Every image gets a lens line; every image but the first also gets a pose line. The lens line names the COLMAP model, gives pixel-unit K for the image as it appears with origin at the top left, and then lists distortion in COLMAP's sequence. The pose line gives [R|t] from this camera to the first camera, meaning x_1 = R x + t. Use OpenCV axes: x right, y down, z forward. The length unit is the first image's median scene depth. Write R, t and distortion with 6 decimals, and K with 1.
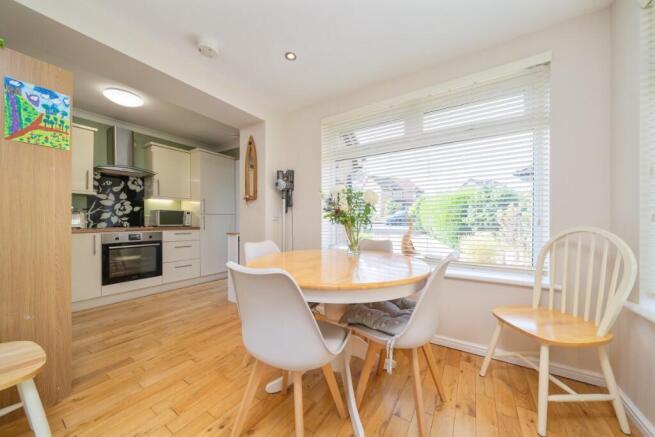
lens RADIAL K [[227.1, 0, 333.8], [0, 227.1, 220.7], [0, 0, 1]] dist [-0.008181, 0.000042]
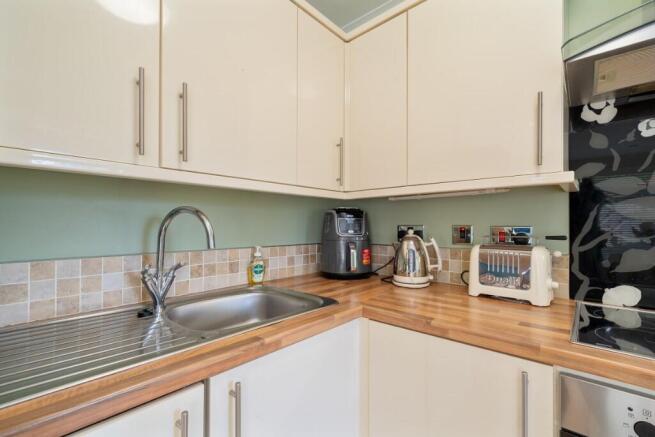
lens RADIAL K [[294.5, 0, 329.6], [0, 294.5, 222.8], [0, 0, 1]] dist [0.018993, 0.000289]
pose [[-0.163076, -0.008848, -0.986574, -0.602473], [-0.001285, 0.999961, -0.008756, -0.059338], [0.986613, -0.000160, -0.163081, 0.690048]]
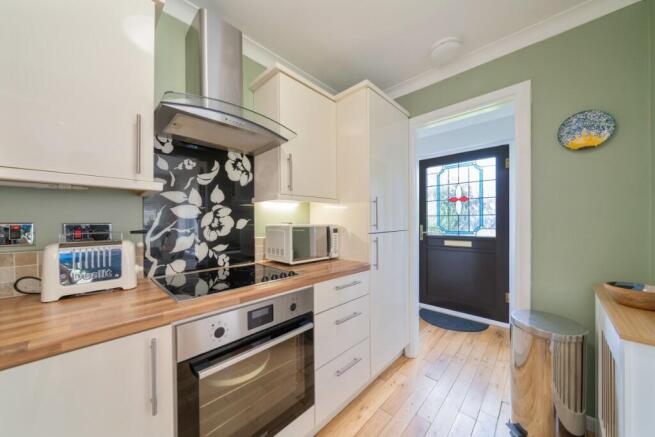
lens RADIAL K [[227.1, 0, 329.7], [0, 227.1, 223.7], [0, 0, 1]] dist [-0.008181, 0.000042]
pose [[0.978984, -0.003712, -0.203904, -0.641949], [0.005634, 0.999945, 0.008846, -0.058999], [0.203860, -0.009809, 0.978951, 0.625294]]
